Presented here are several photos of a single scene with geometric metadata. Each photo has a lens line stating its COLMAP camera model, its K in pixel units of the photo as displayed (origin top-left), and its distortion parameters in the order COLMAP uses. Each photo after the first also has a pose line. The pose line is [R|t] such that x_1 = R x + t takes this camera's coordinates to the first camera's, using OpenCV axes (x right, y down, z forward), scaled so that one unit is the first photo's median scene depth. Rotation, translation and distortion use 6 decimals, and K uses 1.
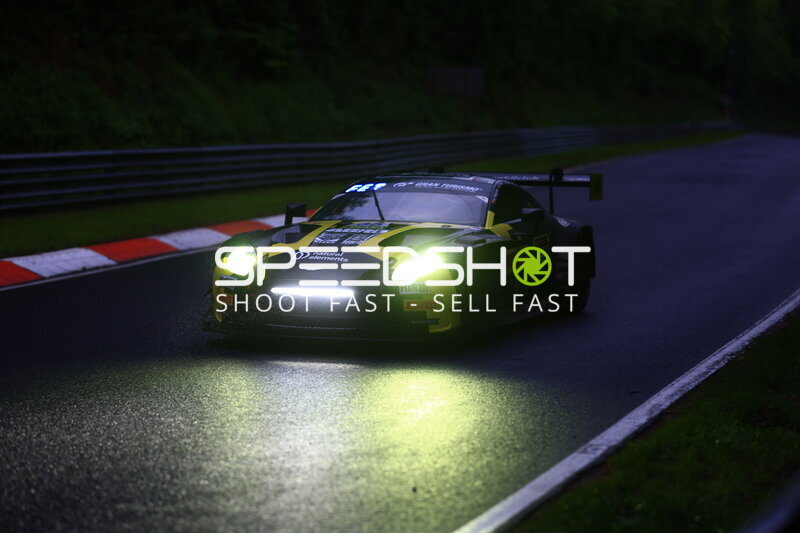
lens RADIAL K [[1901.7, 0, 417.9], [0, 1901.7, 254.4], [0, 0, 1]] dist [0.042997, 0.000000]
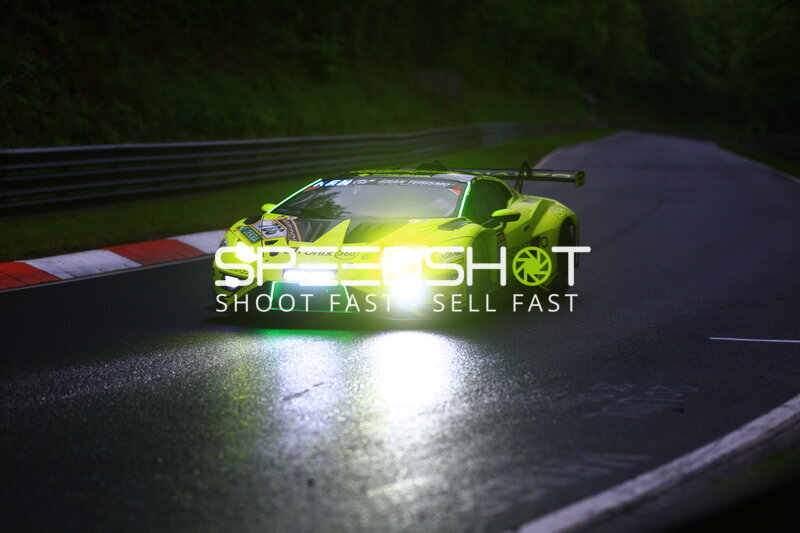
lens RADIAL K [[1901.7, 0, 410.3], [0, 1901.7, 245.8], [0, 0, 1]] dist [0.042997, 0.000000]
pose [[0.996611, 0.000682, 0.082261, -0.122772], [-0.000466, 0.999996, -0.002653, 0.015843], [-0.082262, 0.002605, 0.996607, -0.215272]]
